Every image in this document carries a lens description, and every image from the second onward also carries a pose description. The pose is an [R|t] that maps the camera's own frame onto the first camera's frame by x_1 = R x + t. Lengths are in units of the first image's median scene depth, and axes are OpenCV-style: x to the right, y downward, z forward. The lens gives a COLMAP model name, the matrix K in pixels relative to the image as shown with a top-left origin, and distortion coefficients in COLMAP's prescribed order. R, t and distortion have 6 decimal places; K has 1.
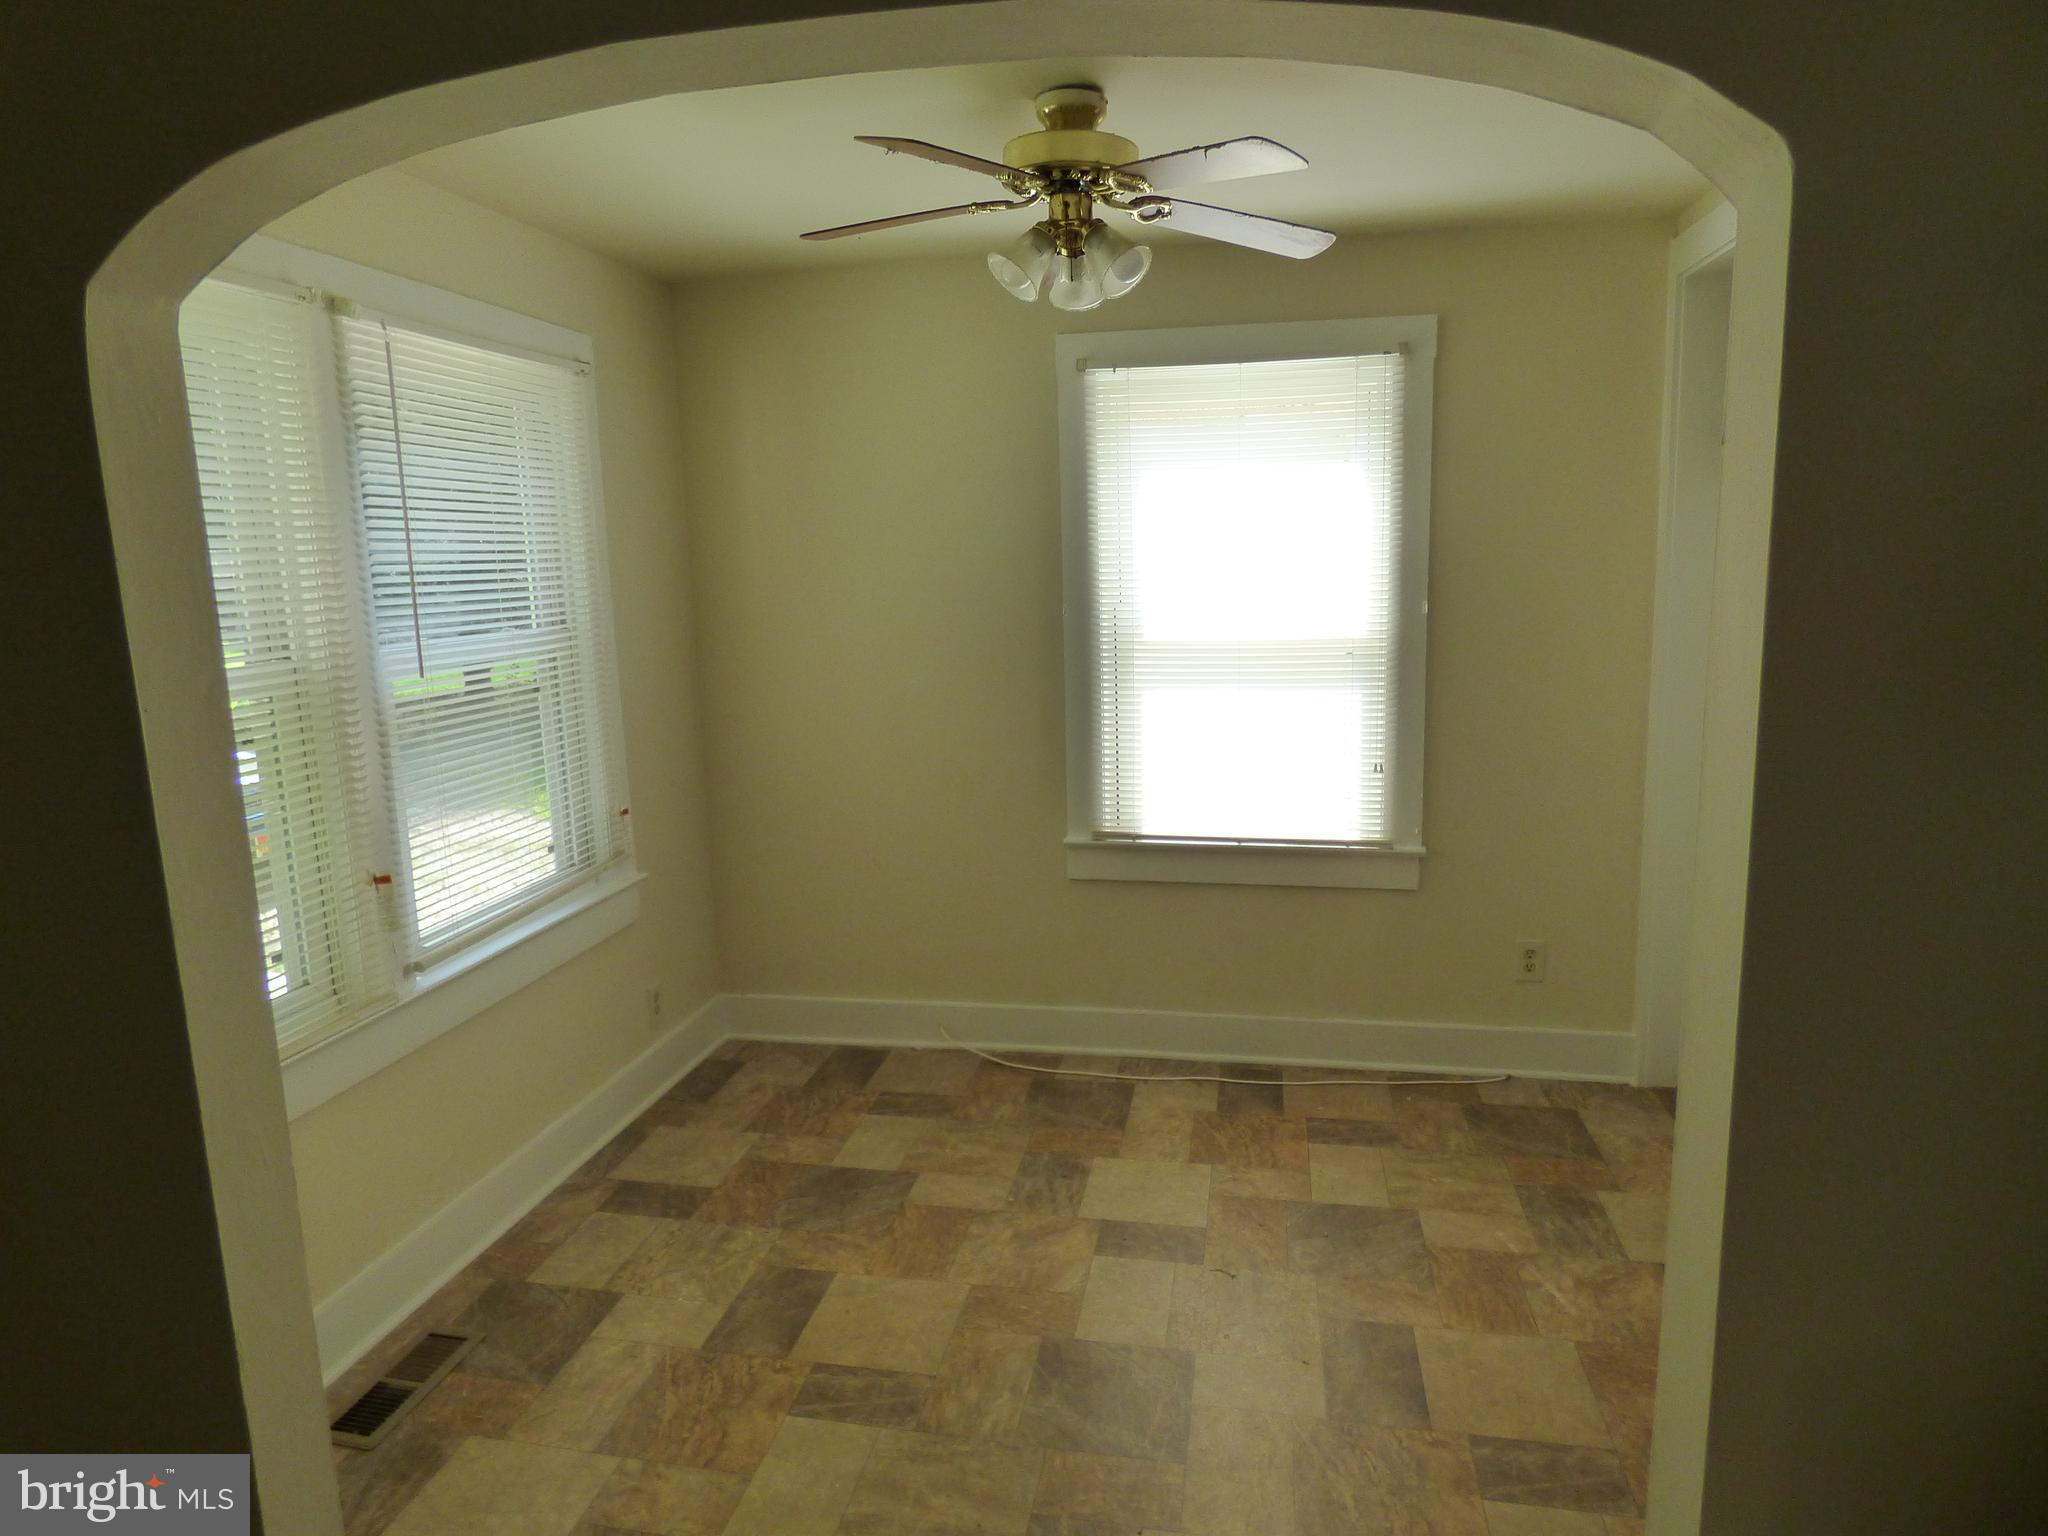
lens RADIAL K [[1247.4, 0, 1008.5], [0, 1247.4, 750.2], [0, 0, 1]] dist [-0.002899, 0.008396]
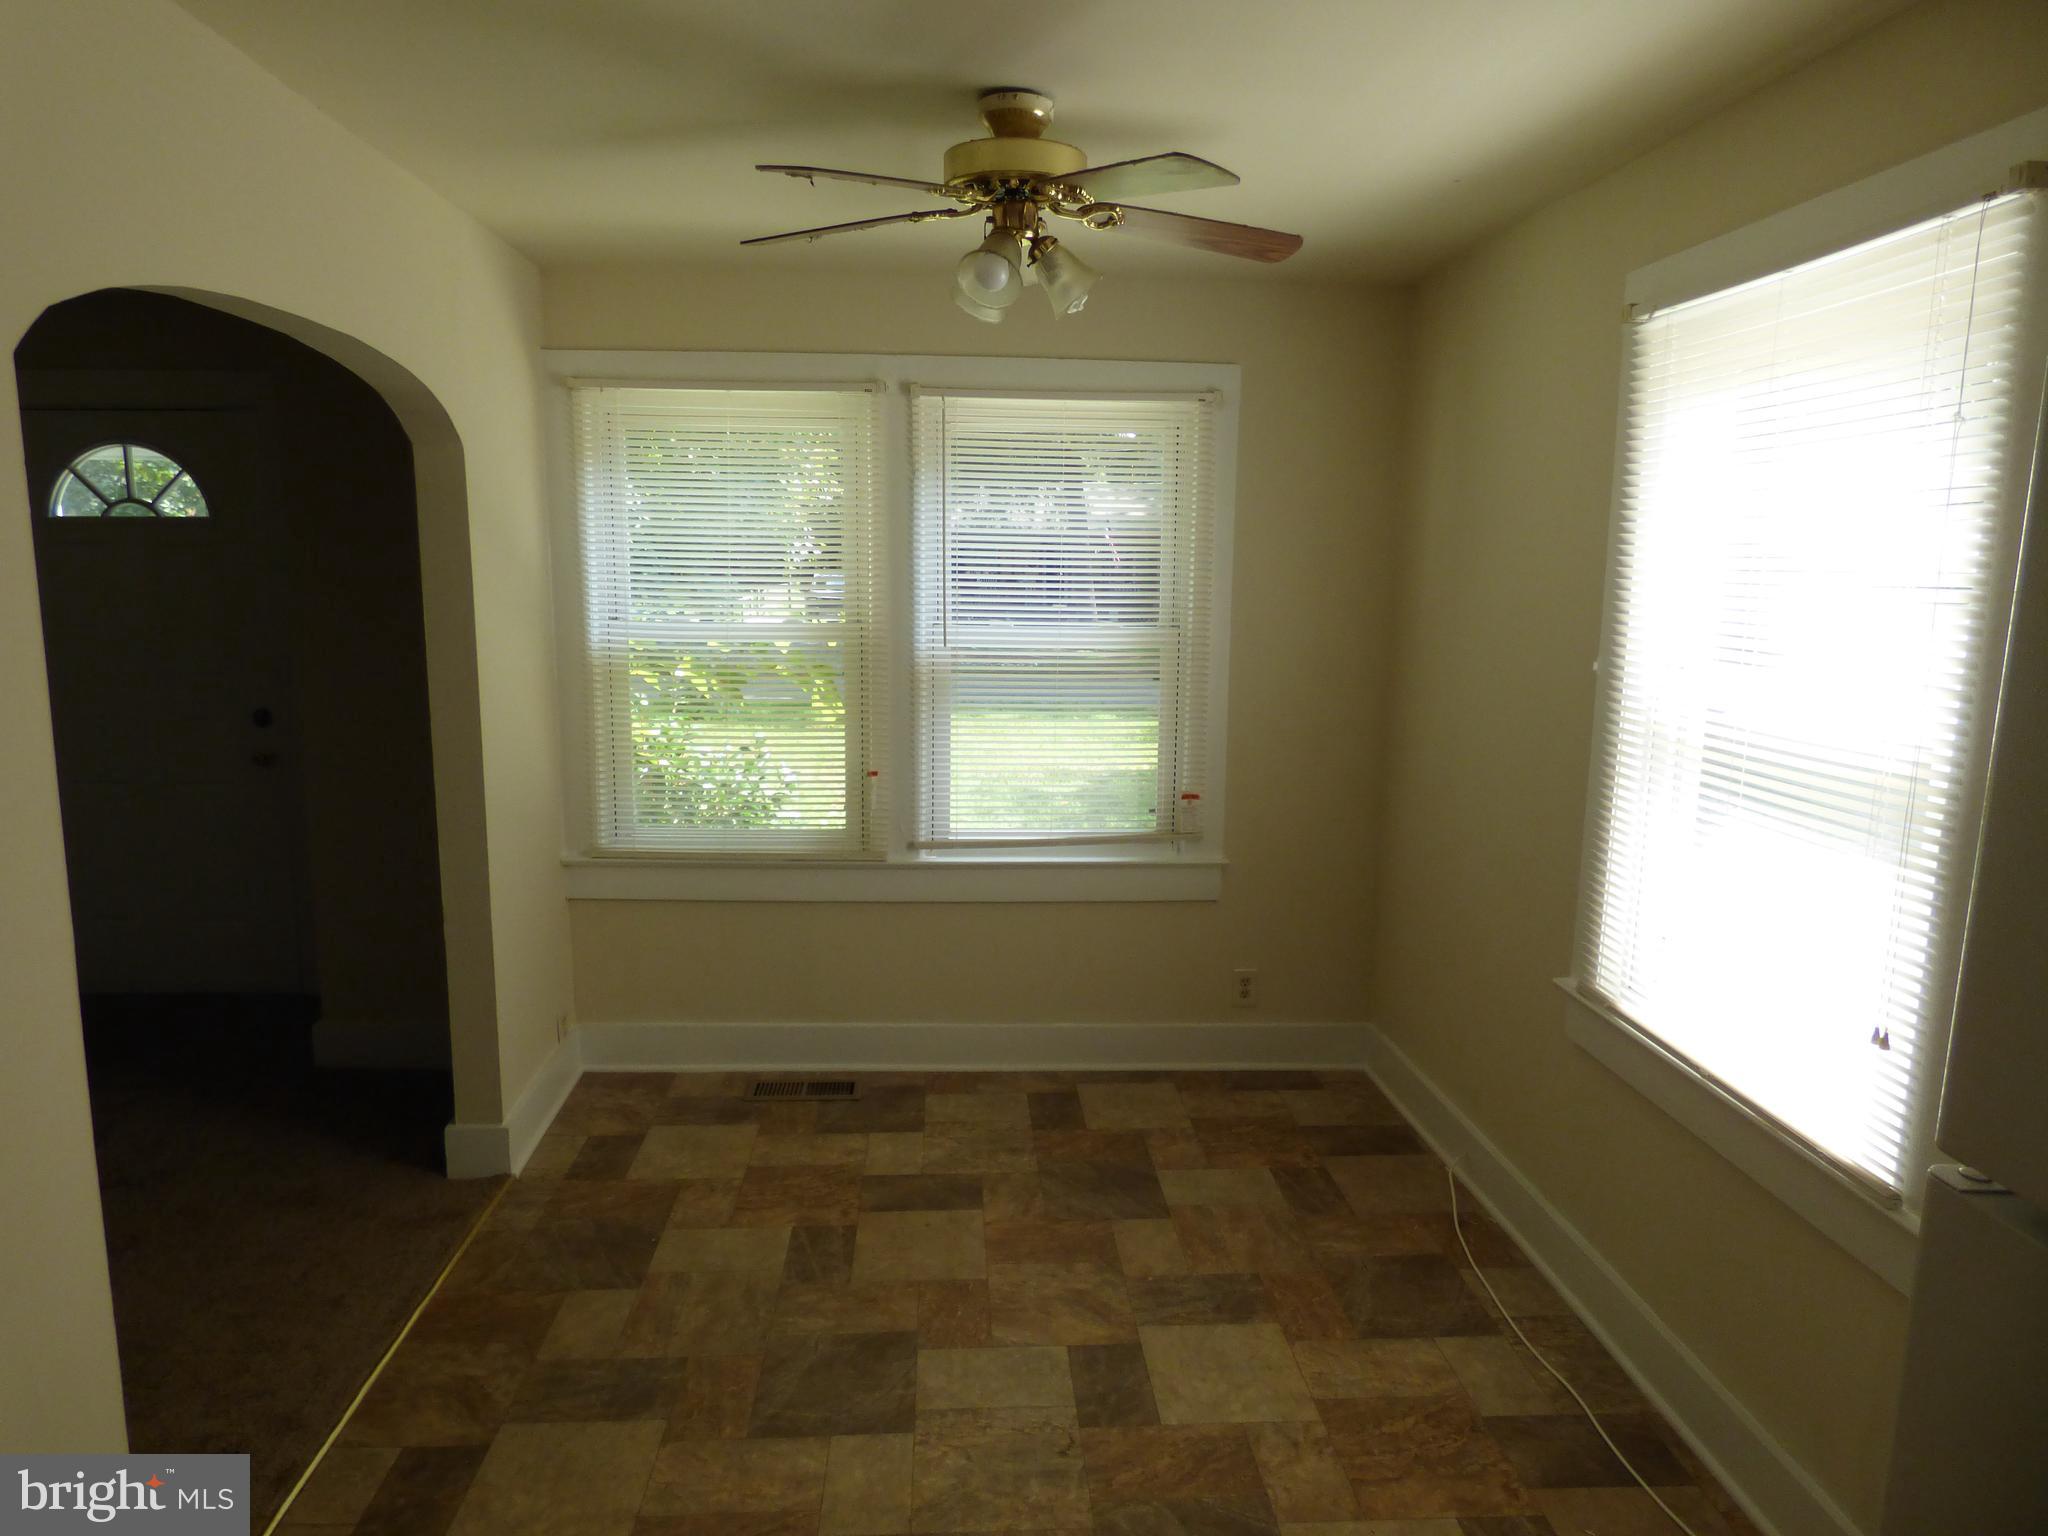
lens RADIAL K [[1247.4, 0, 1015.5], [0, 1247.4, 782.5], [0, 0, 1]] dist [-0.002899, 0.008396]
pose [[0.261341, 0.208142, -0.942538, 0.727138], [-0.169055, 0.971251, 0.167609, -0.129181], [0.950327, 0.115538, 0.289015, 0.558355]]
